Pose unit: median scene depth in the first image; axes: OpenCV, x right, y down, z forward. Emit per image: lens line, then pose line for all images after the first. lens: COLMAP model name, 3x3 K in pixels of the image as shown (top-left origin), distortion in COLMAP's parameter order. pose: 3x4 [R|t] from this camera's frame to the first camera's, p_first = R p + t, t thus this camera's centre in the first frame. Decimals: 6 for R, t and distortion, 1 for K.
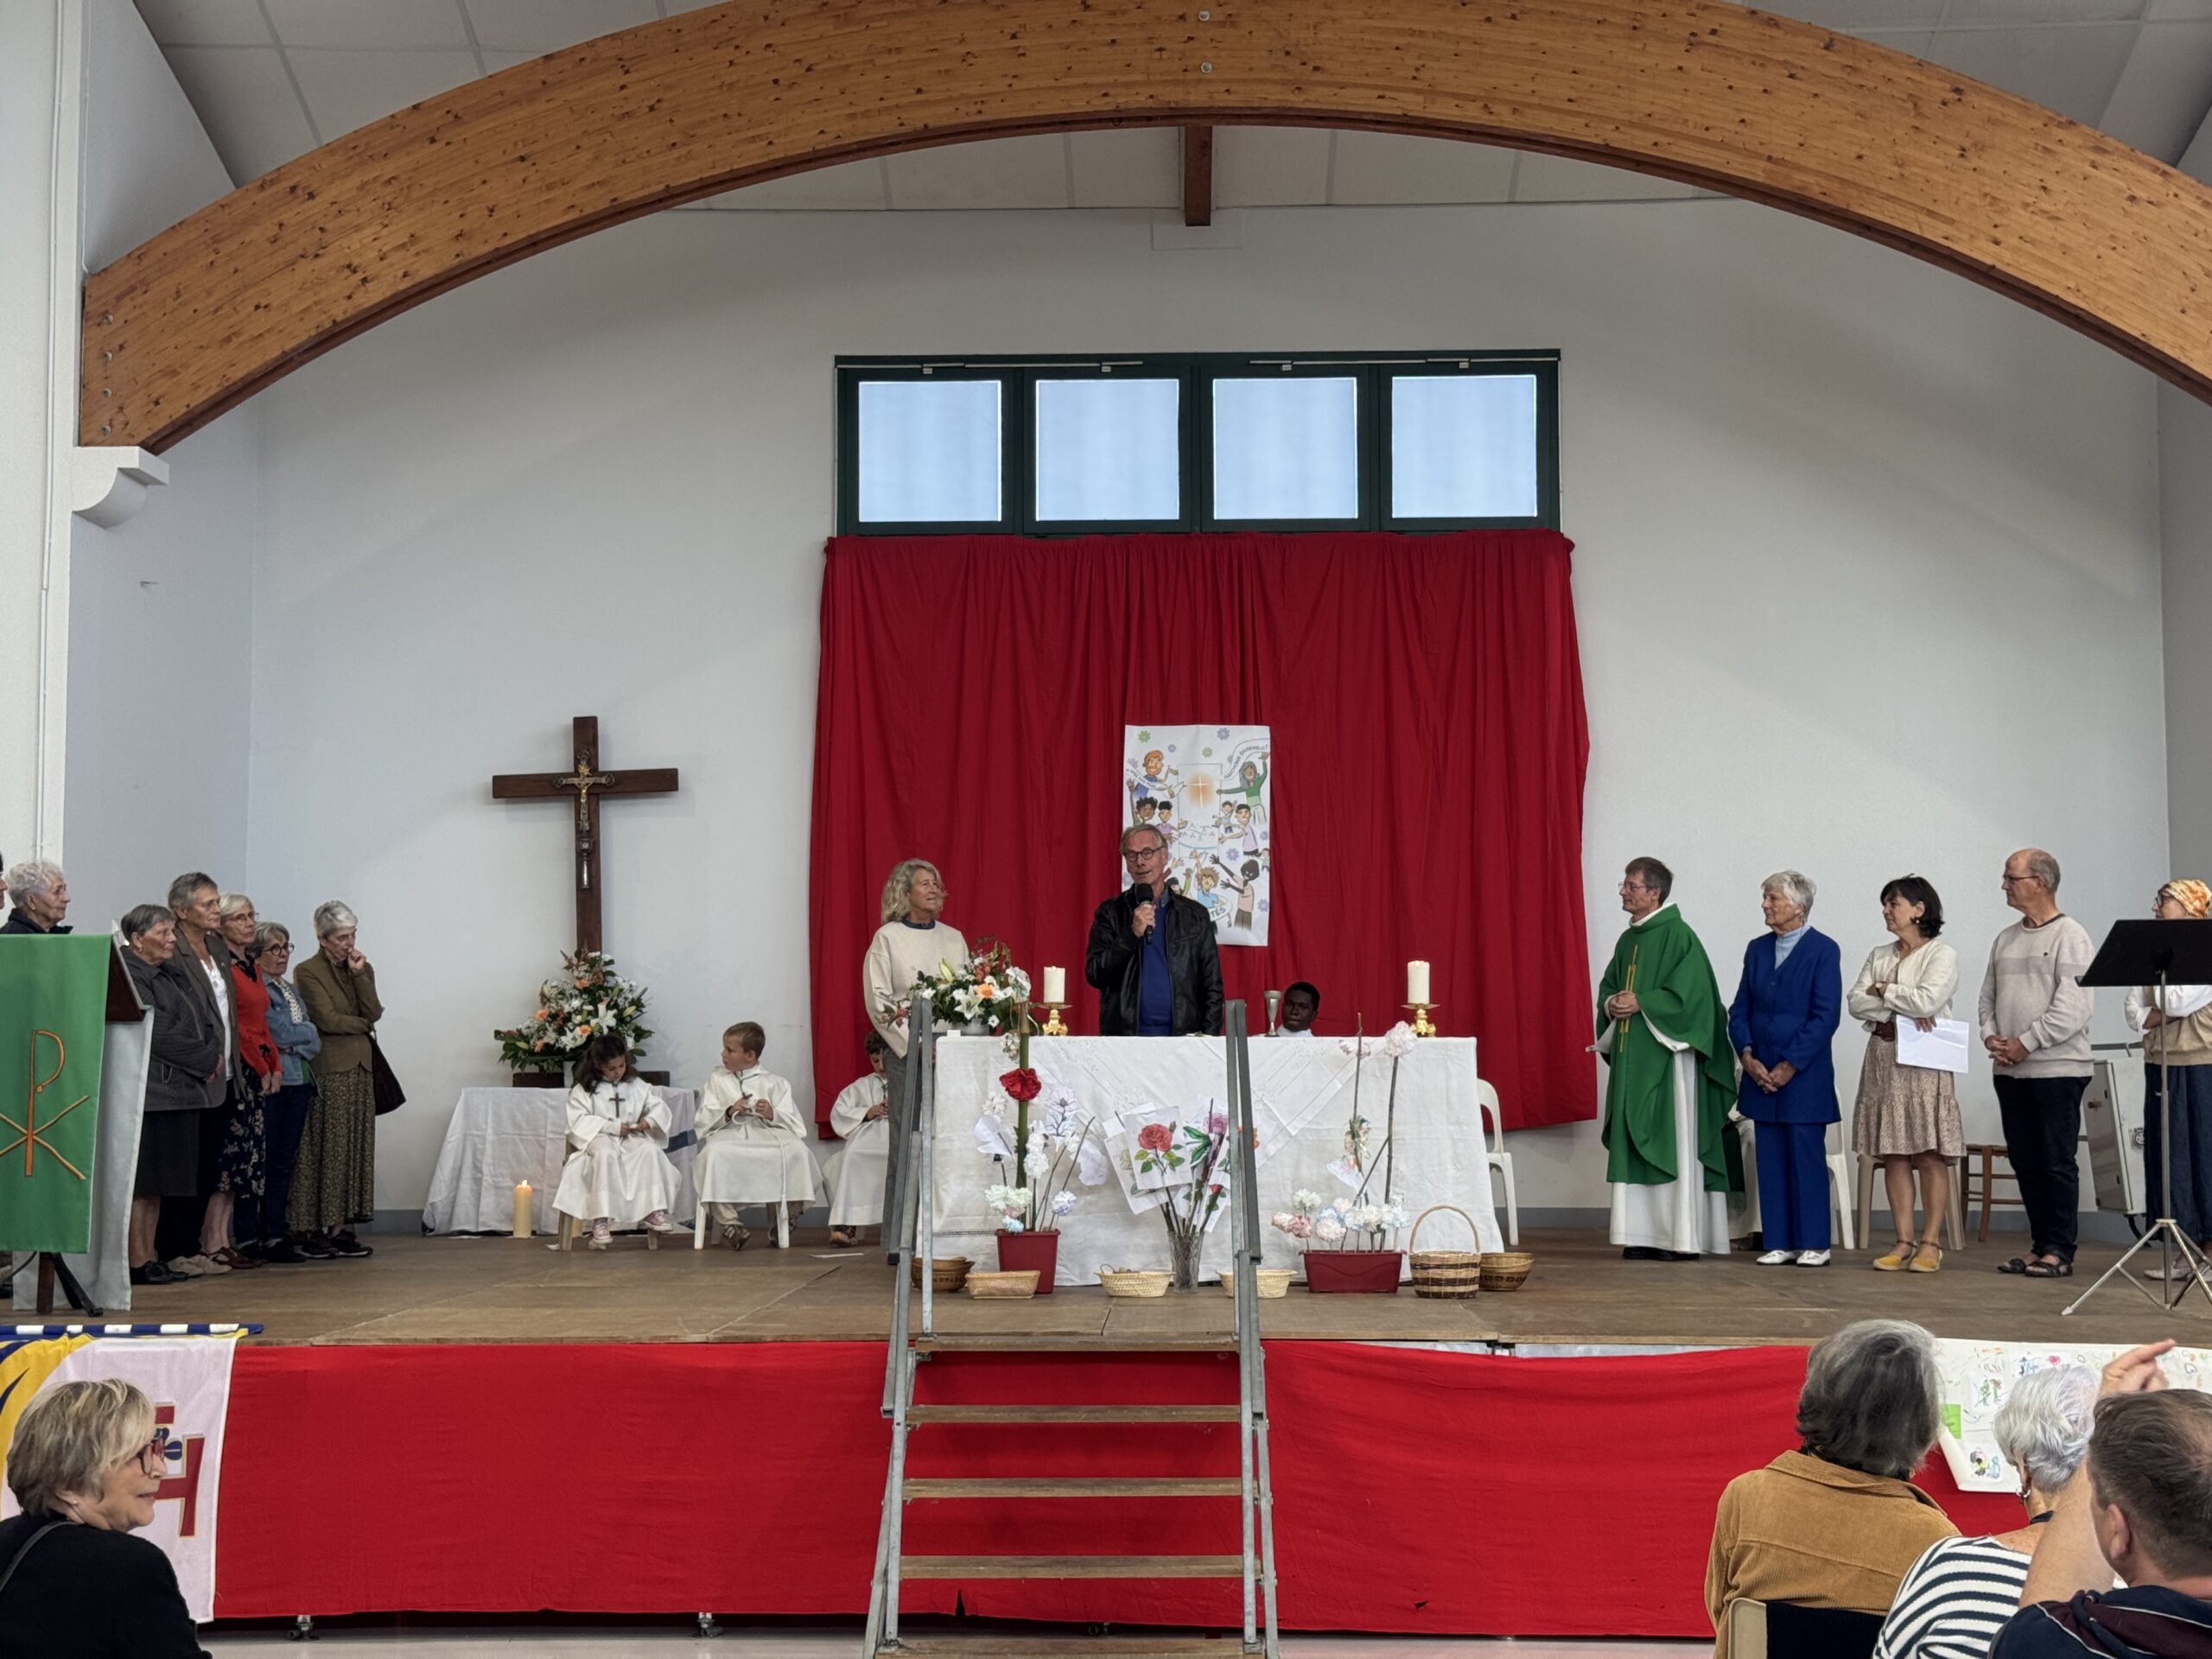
lens RADIAL K [[3076.4, 0, 1124.2], [0, 3076.4, 820.3], [0, 0, 1]] dist [0.135590, 0.016407]
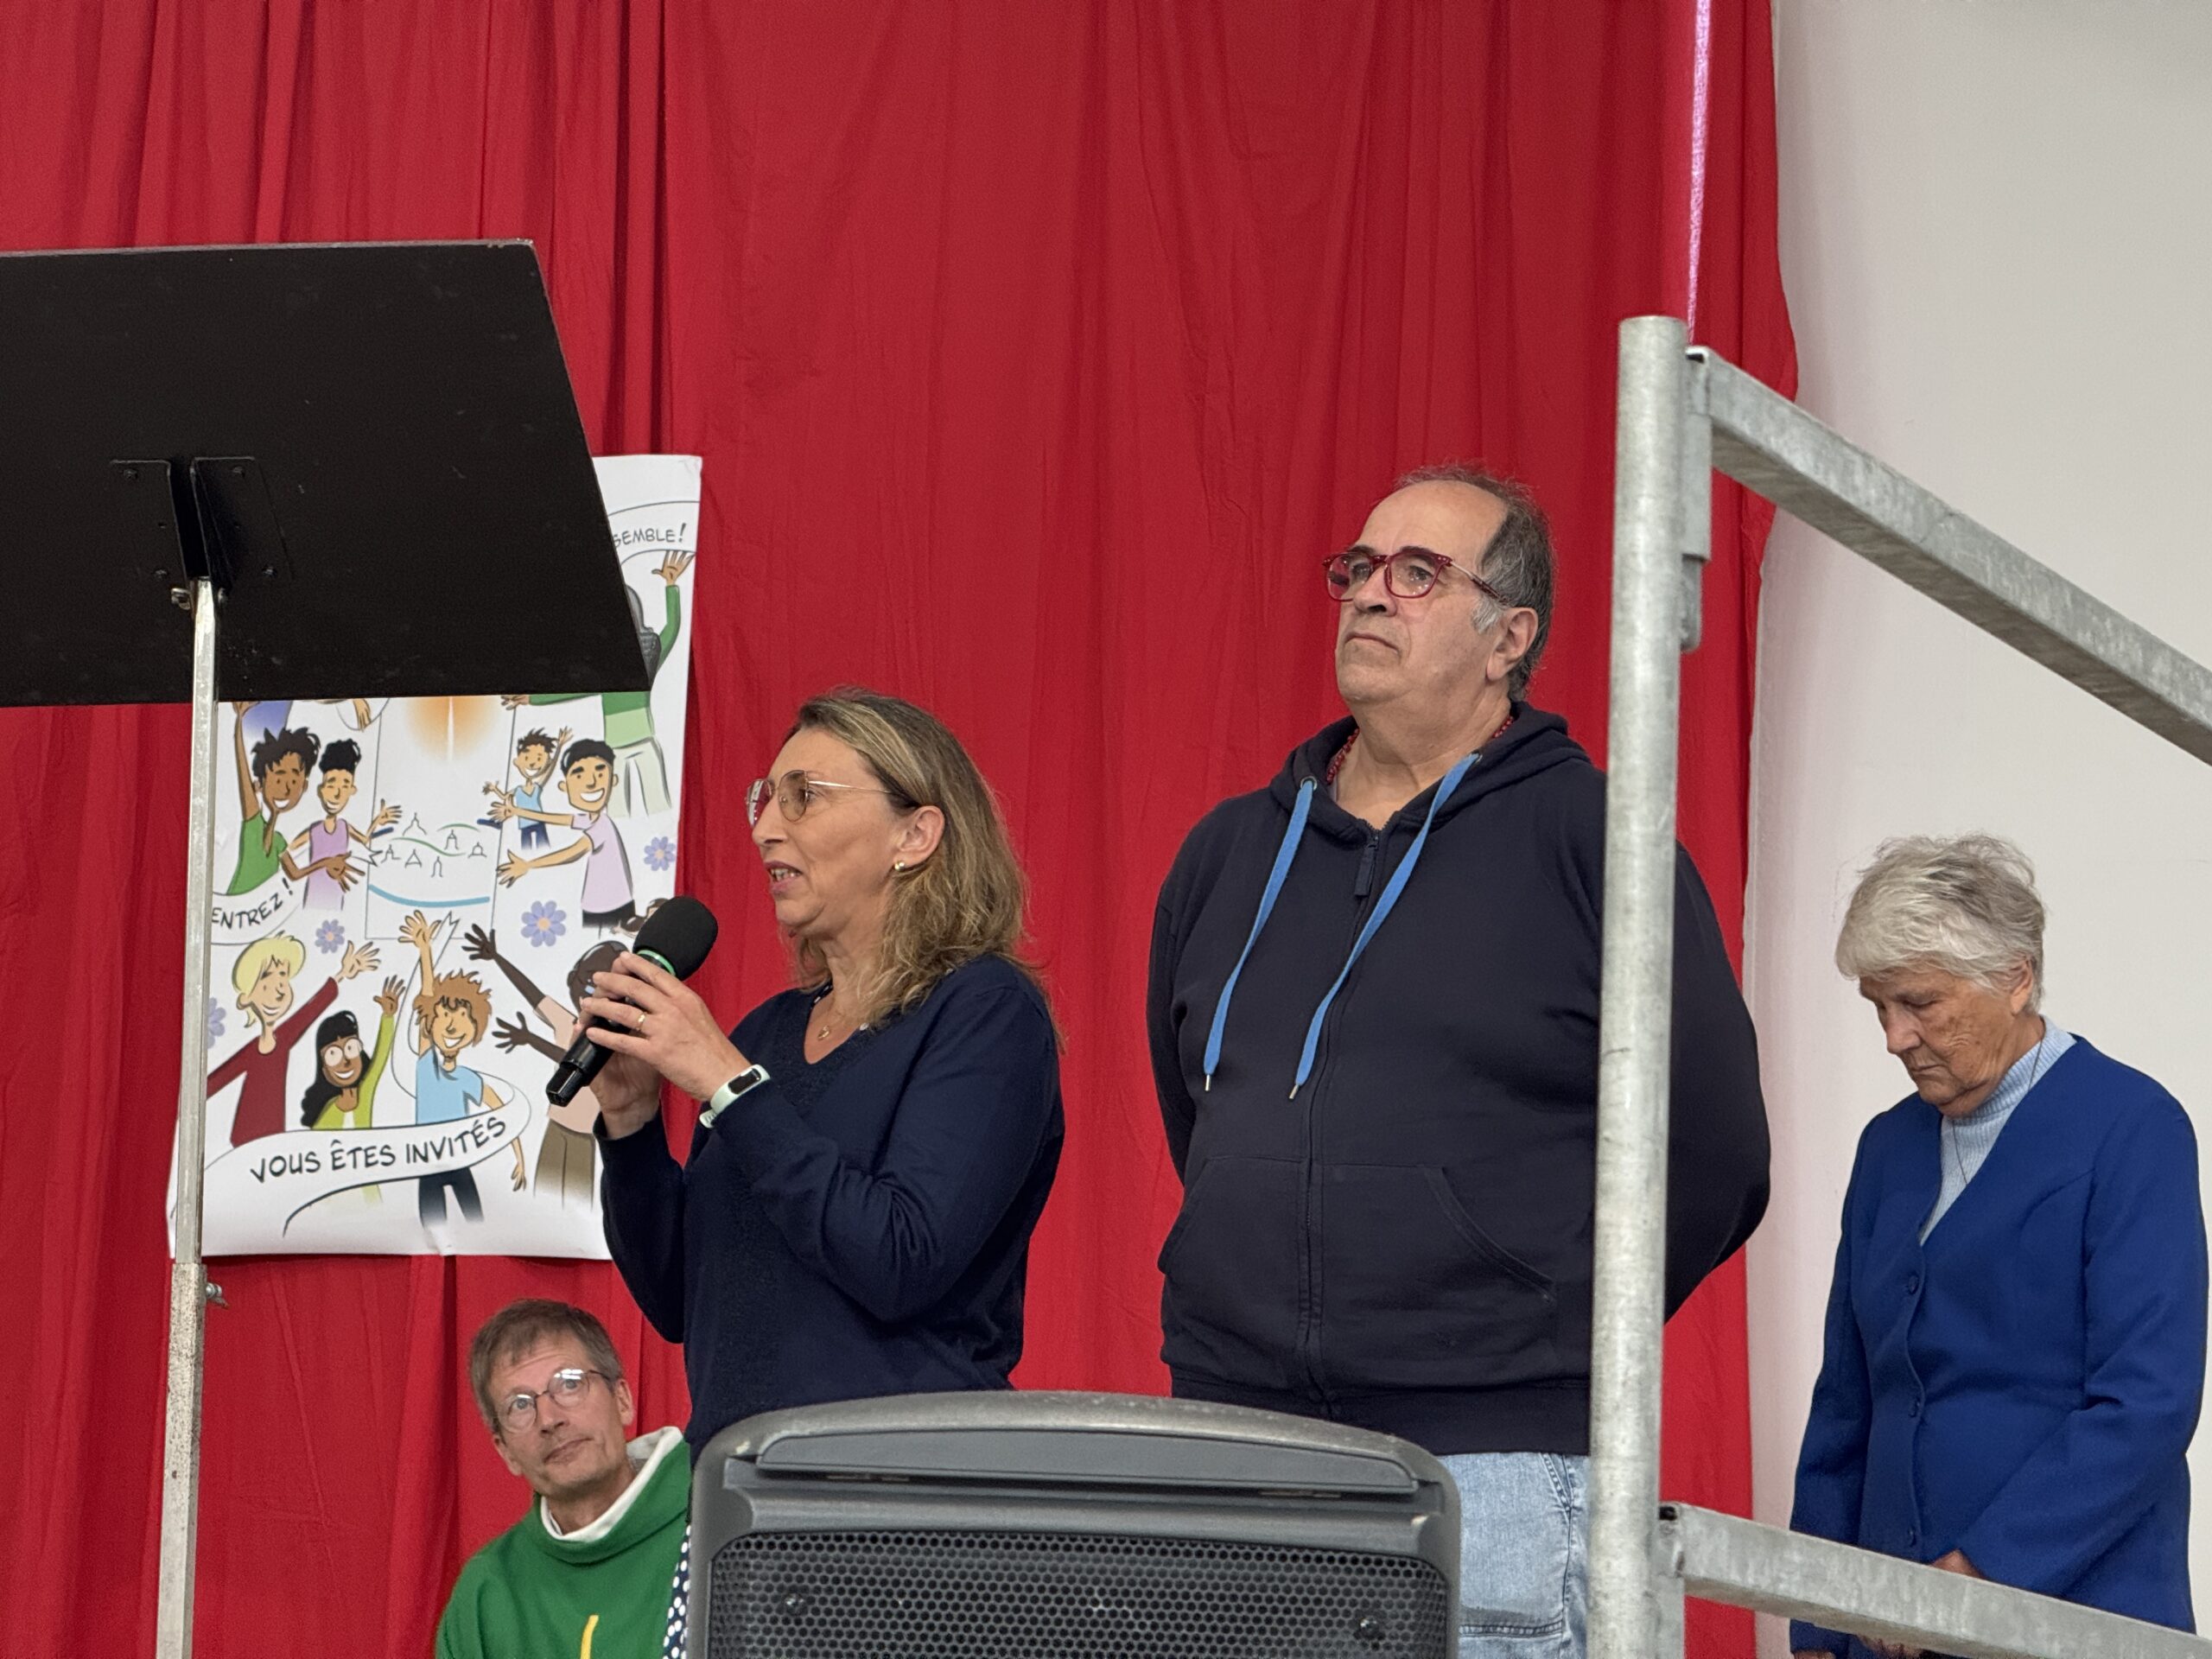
lens RADIAL K [[7700.3, 0, 1113.3], [0, 7700.3, 828.7], [0, 0, 1]] dist [0.259034, 2.616977]
pose [[0.920826, -0.030845, -0.388753, 0.394032], [-0.003831, 0.996103, -0.088109, 0.071100], [0.389956, 0.082622, 0.917119, 0.446041]]
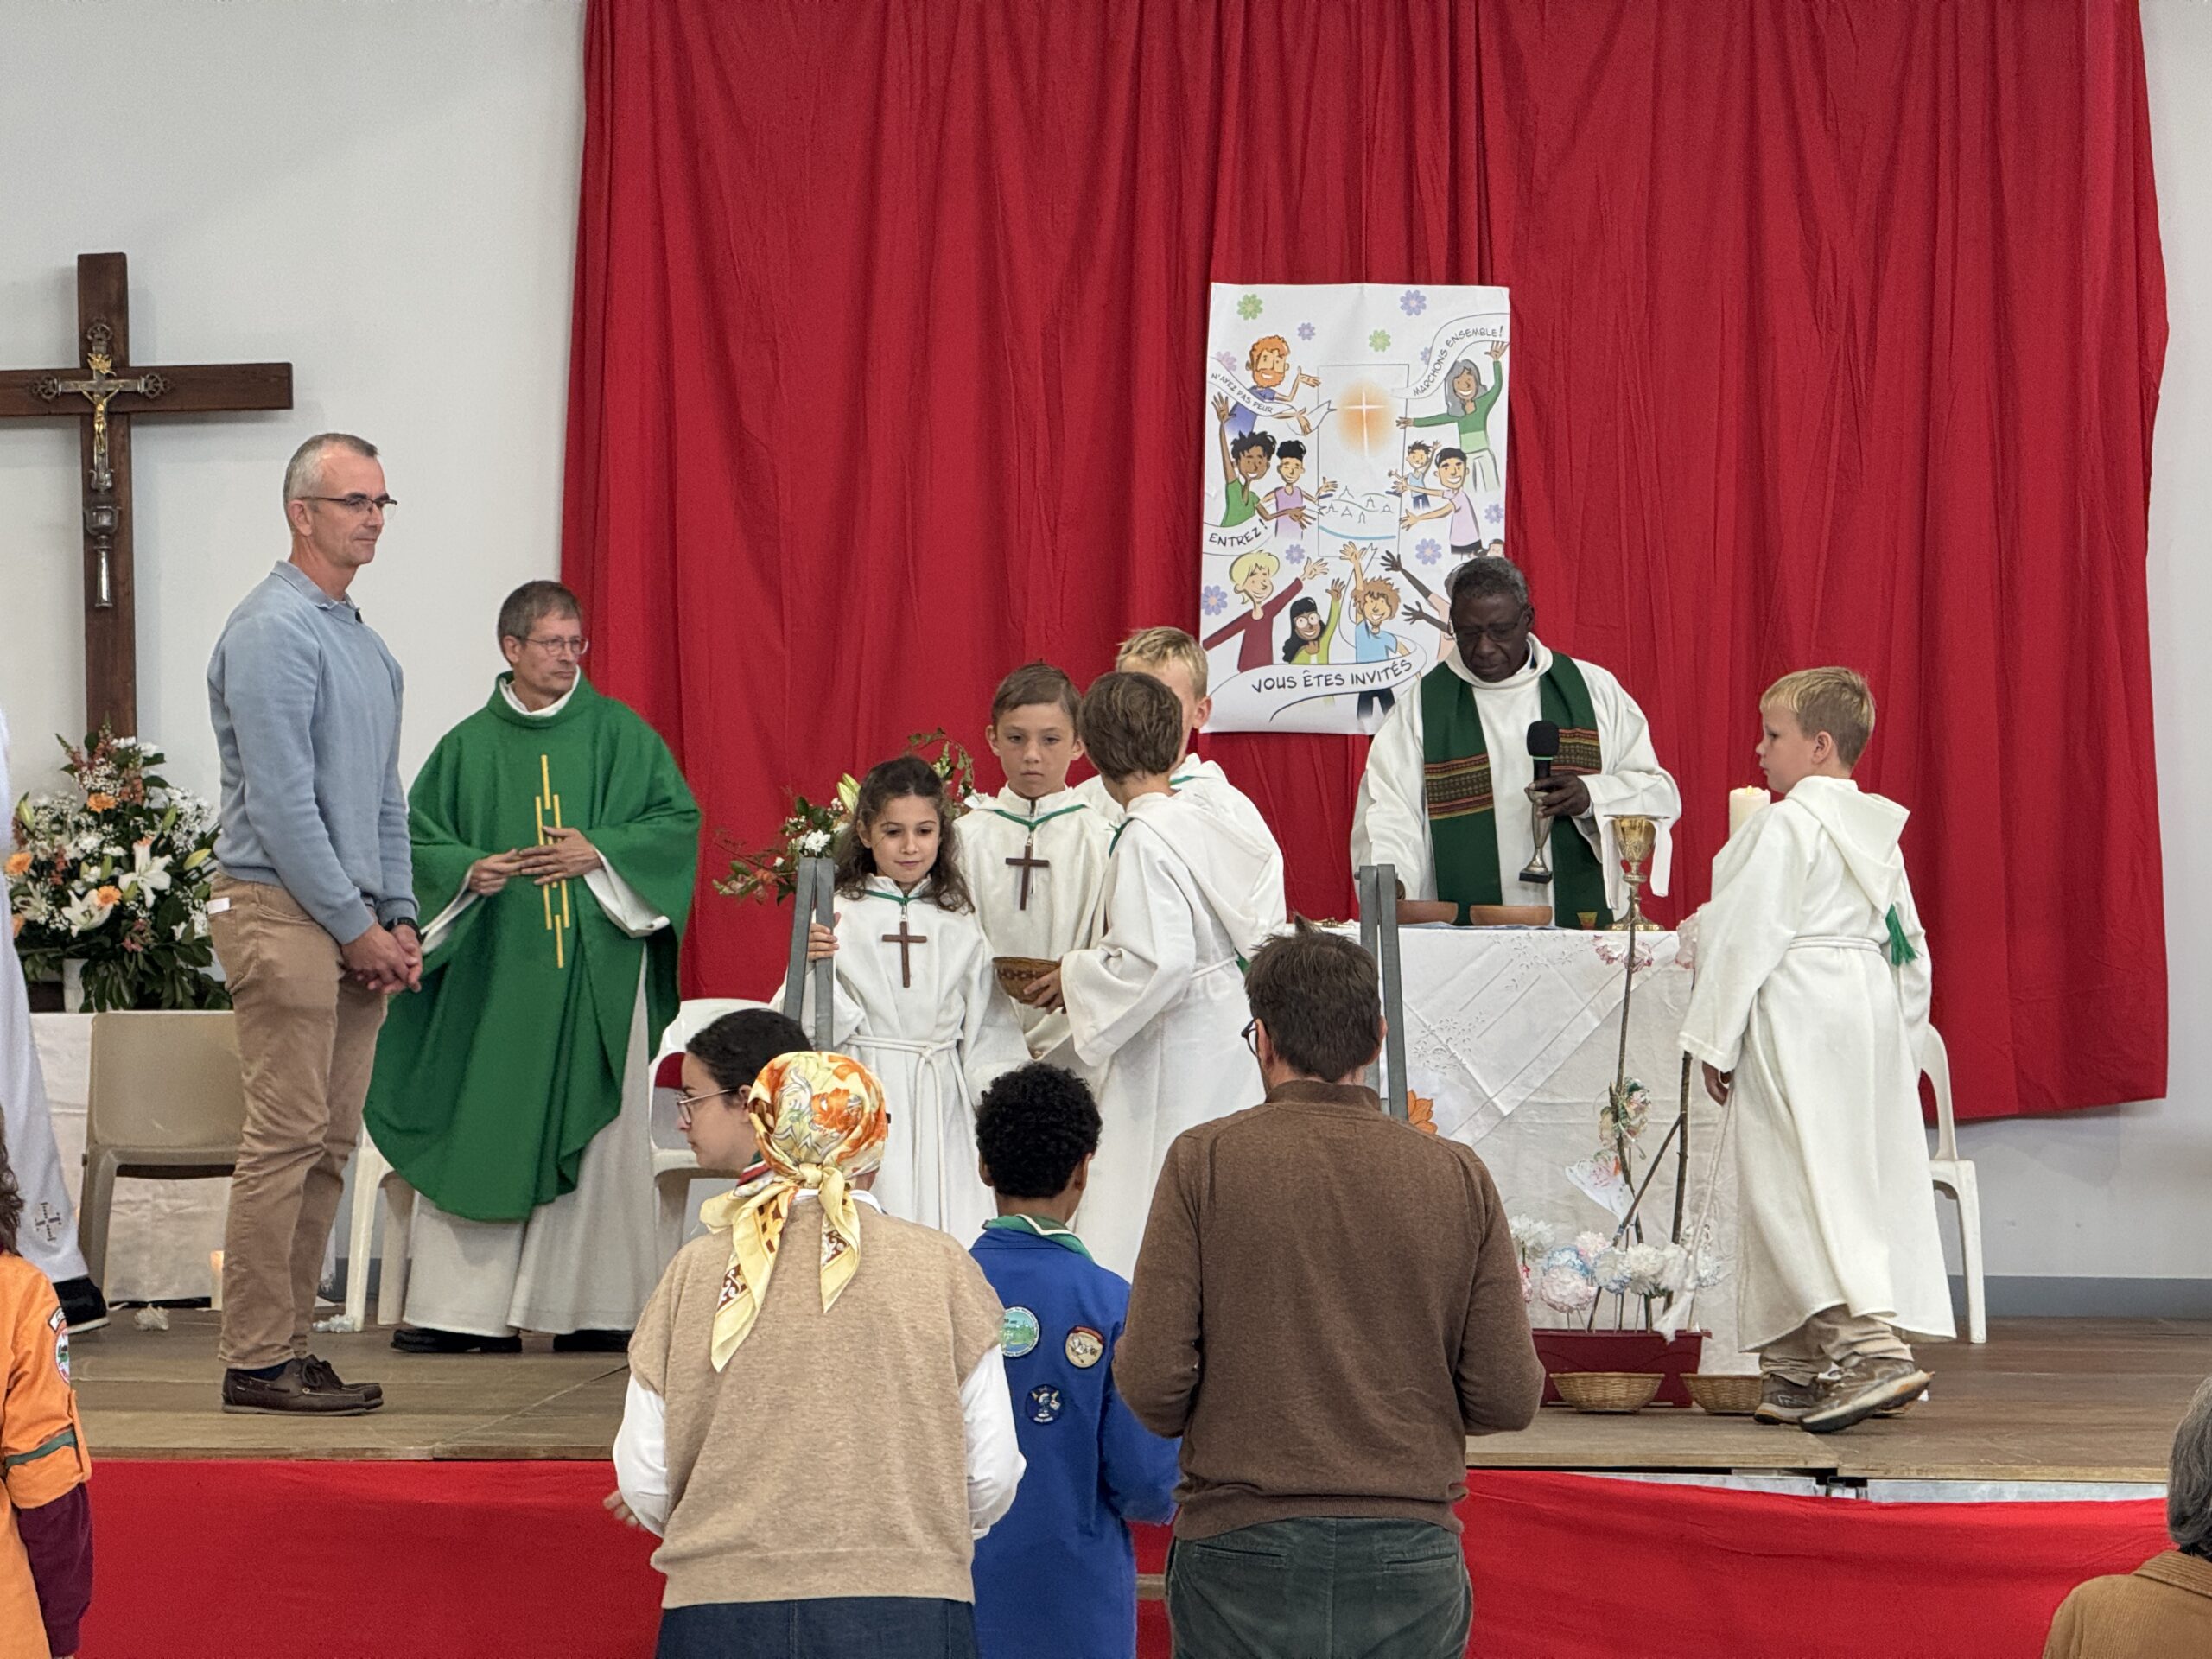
lens RADIAL K [[7700.3, 0, 1113.3], [0, 7700.3, 828.7], [0, 0, 1]] dist [0.259034, 2.616977]
pose [[0.999795, 0.009694, -0.017773, 0.008402], [-0.008614, 0.998170, 0.059858, -0.020147], [0.018321, -0.059693, 0.998049, -0.252977]]
